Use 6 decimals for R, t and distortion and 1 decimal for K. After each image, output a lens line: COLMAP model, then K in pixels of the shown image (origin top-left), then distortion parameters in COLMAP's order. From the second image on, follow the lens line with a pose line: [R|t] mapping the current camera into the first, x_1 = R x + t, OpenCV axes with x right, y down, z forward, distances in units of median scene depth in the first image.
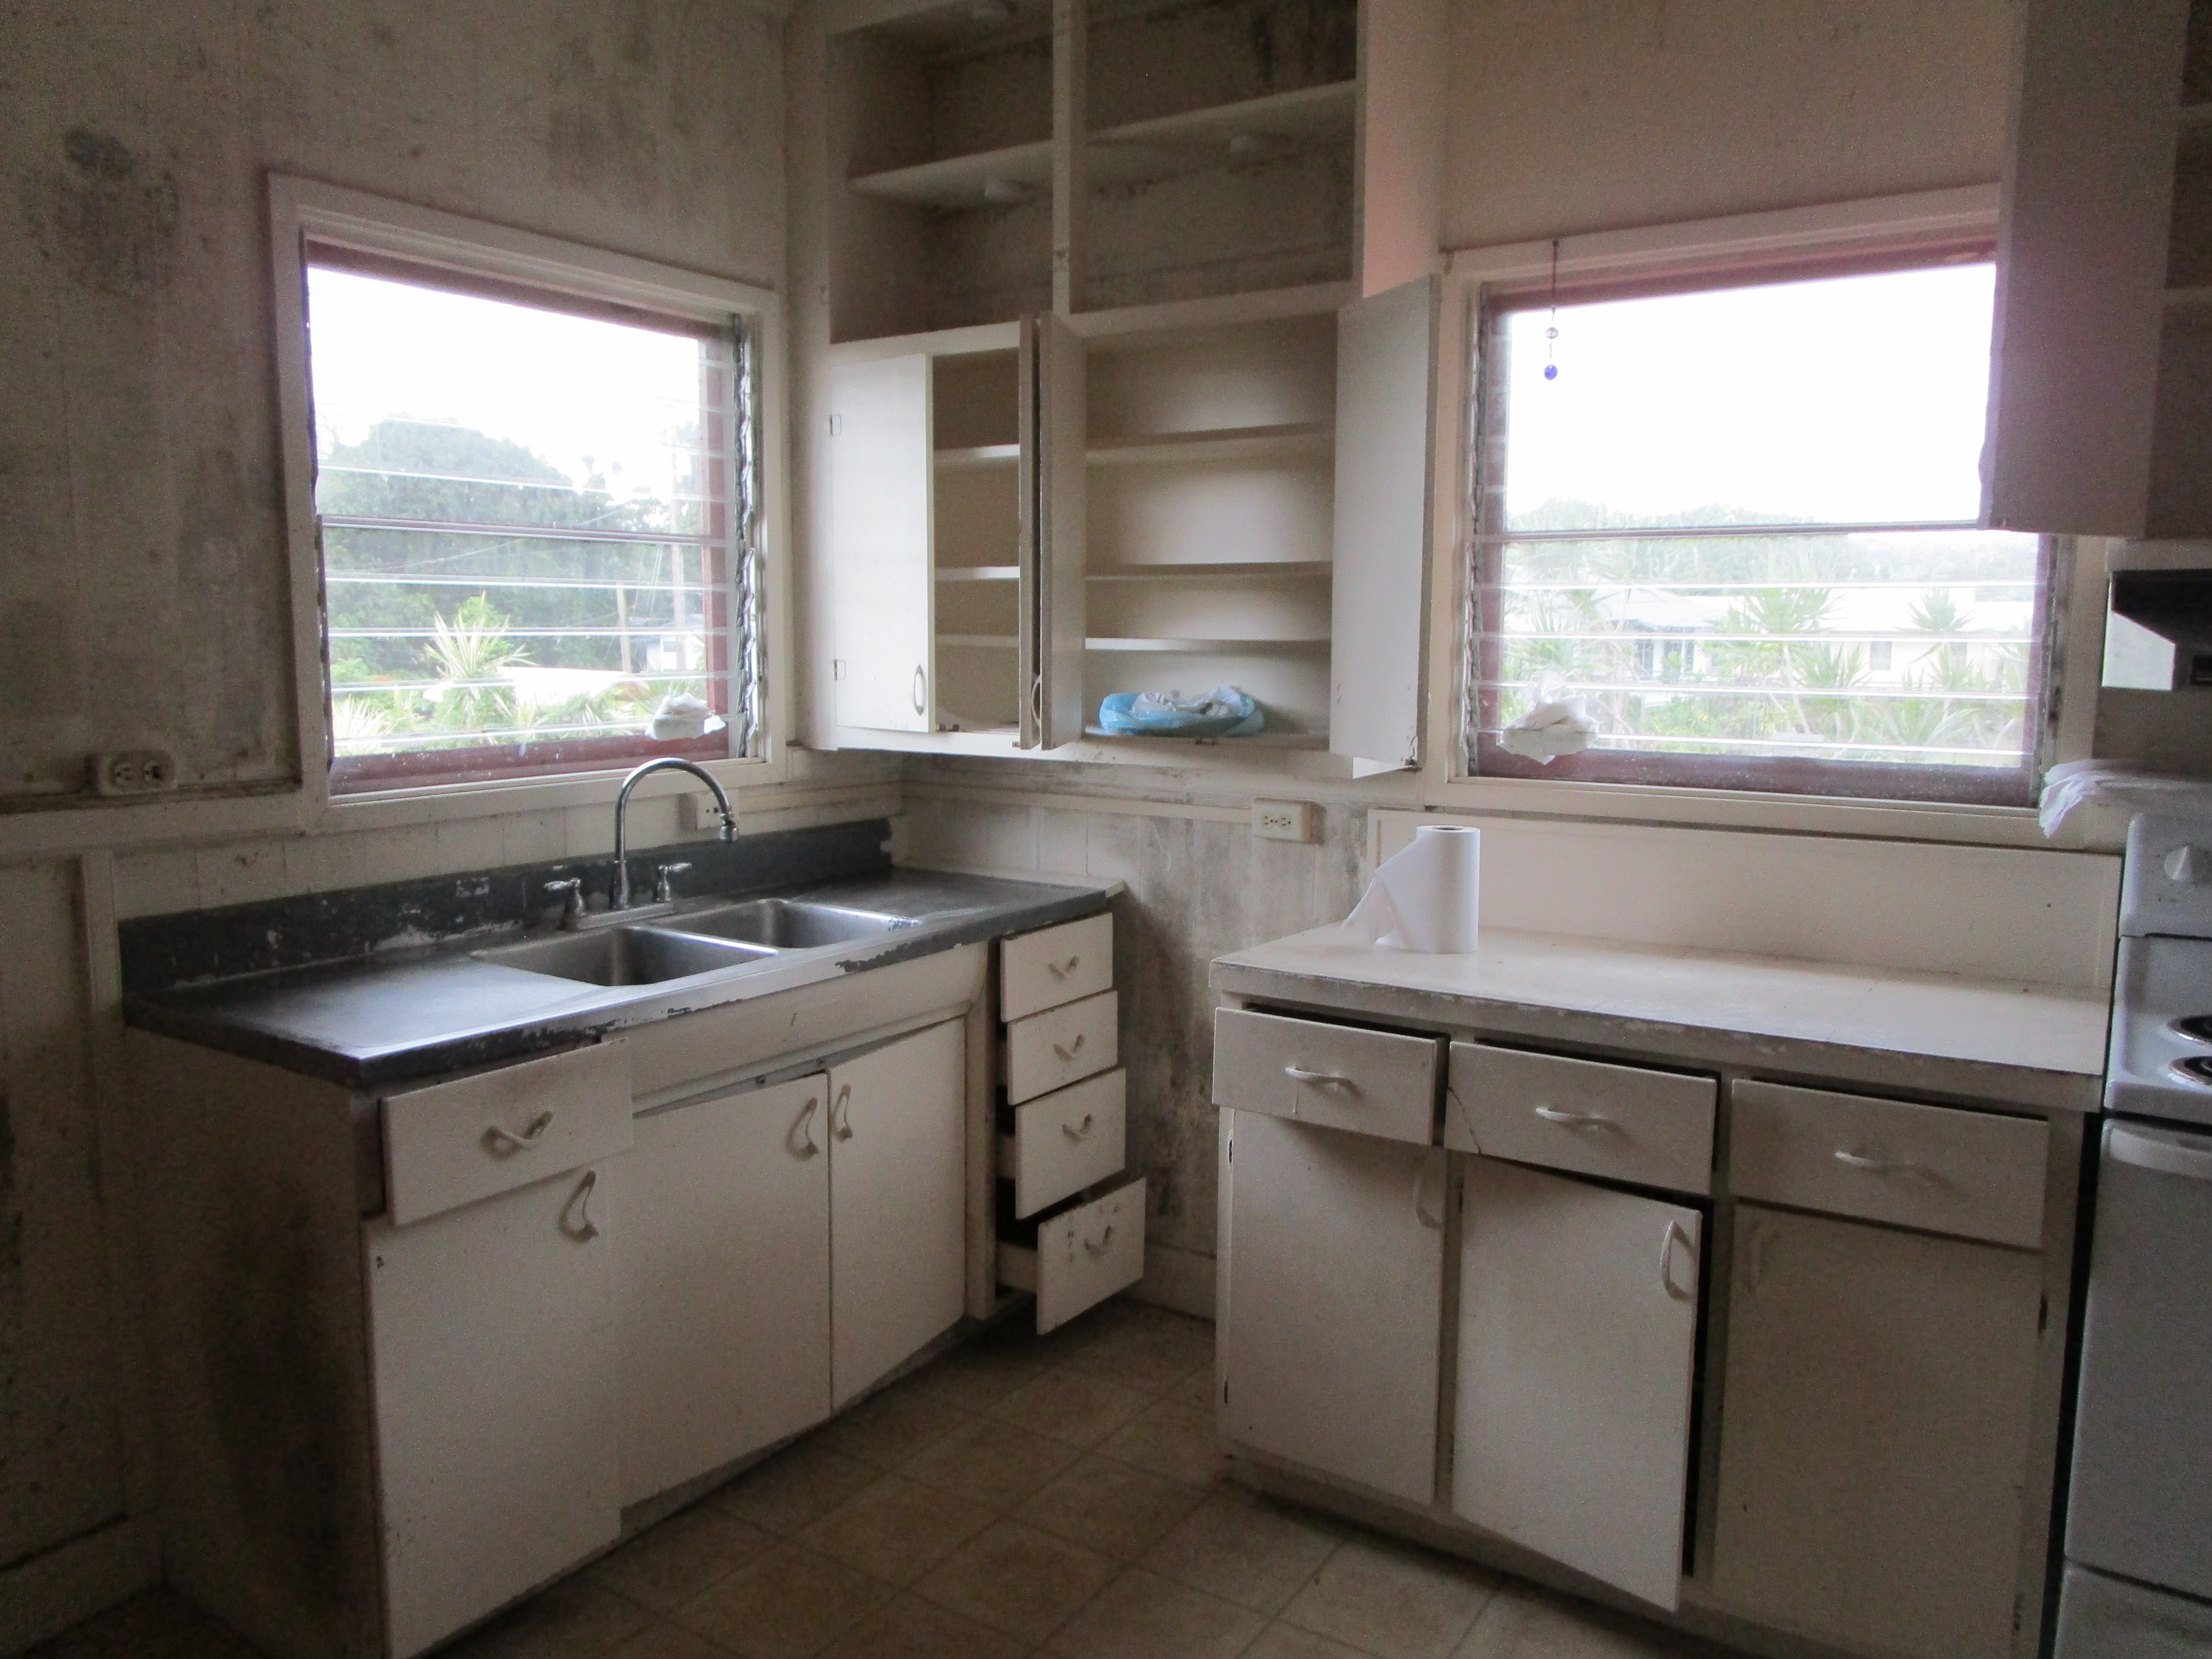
lens RADIAL K [[1573.8, 0, 1097.5], [0, 1573.8, 836.5], [0, 0, 1]] dist [-0.025715, 0.001341]
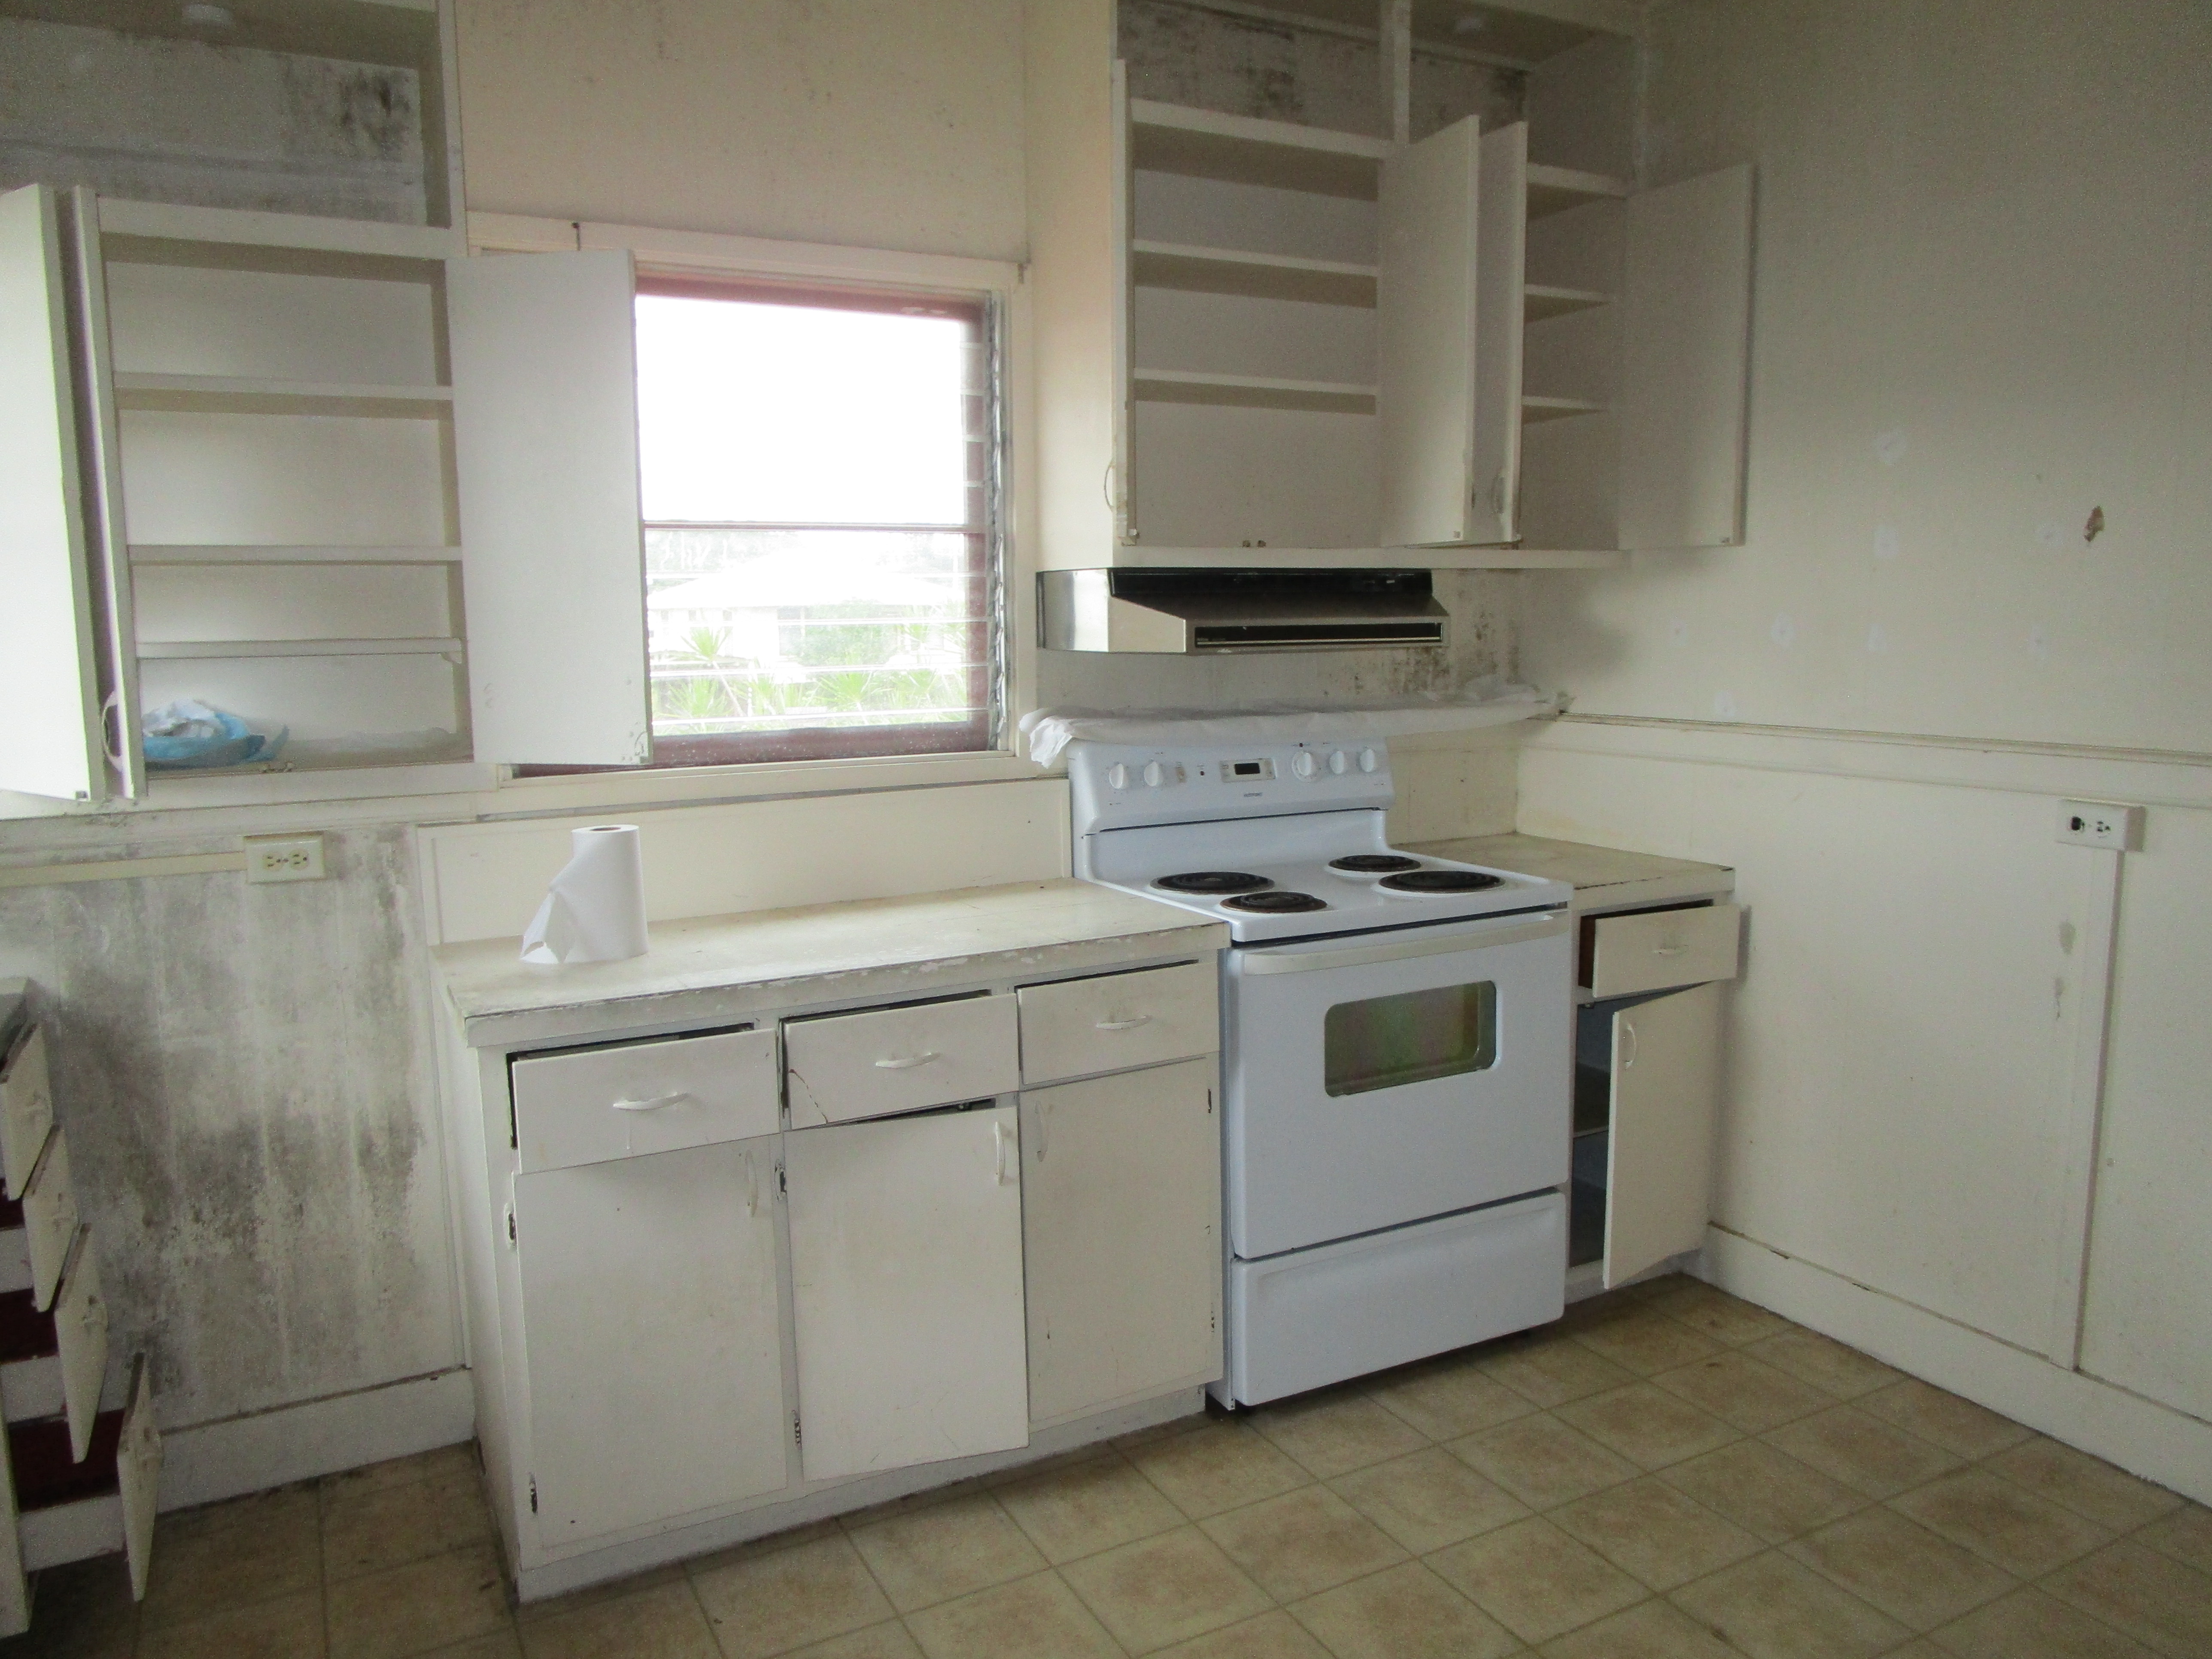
lens RADIAL K [[1573.8, 0, 1097.5], [0, 1573.8, 836.5], [0, 0, 1]] dist [-0.025715, 0.001341]
pose [[0.478503, -0.136376, 0.867431, -0.421952], [0.128510, 0.988105, 0.084457, -0.039243], [-0.868631, 0.071061, 0.490337, 0.246219]]
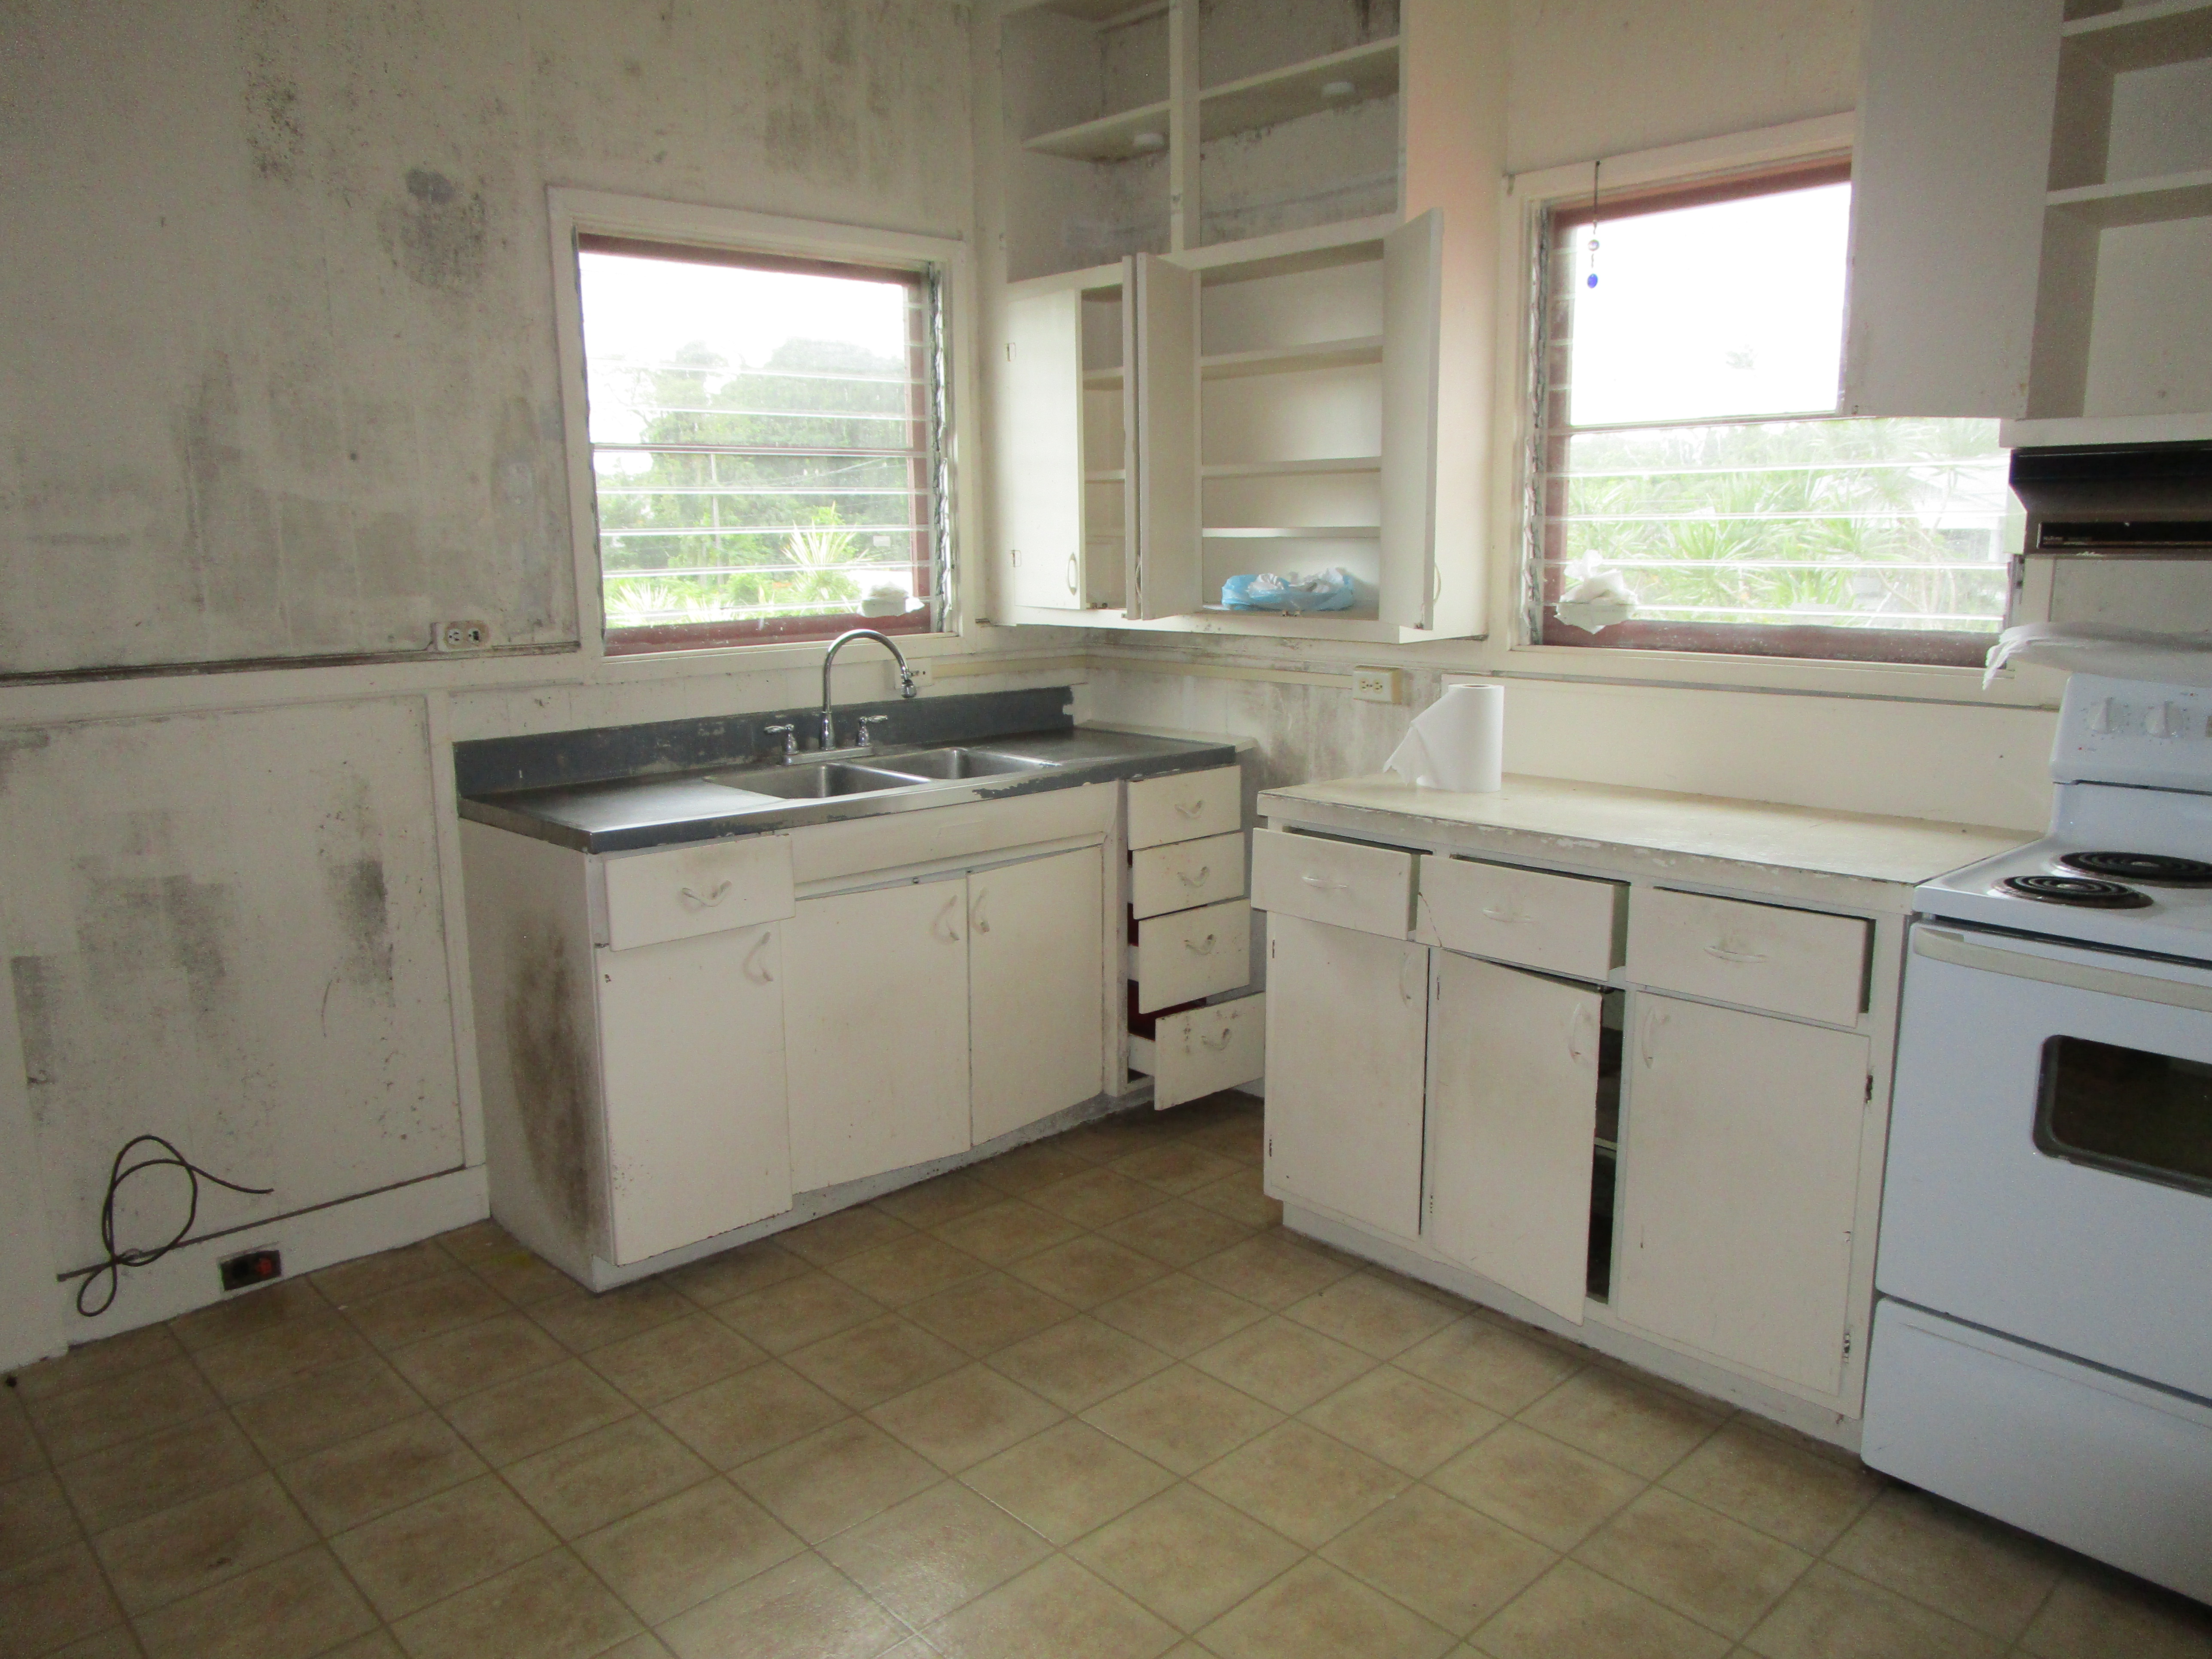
lens RADIAL K [[1573.8, 0, 1097.5], [0, 1573.8, 836.5], [0, 0, 1]] dist [-0.025715, 0.001341]
pose [[0.972798, 0.026846, -0.230094, 0.201238], [-0.012483, 0.997894, 0.063650, 0.032168], [0.231318, -0.059046, 0.971085, -0.184083]]
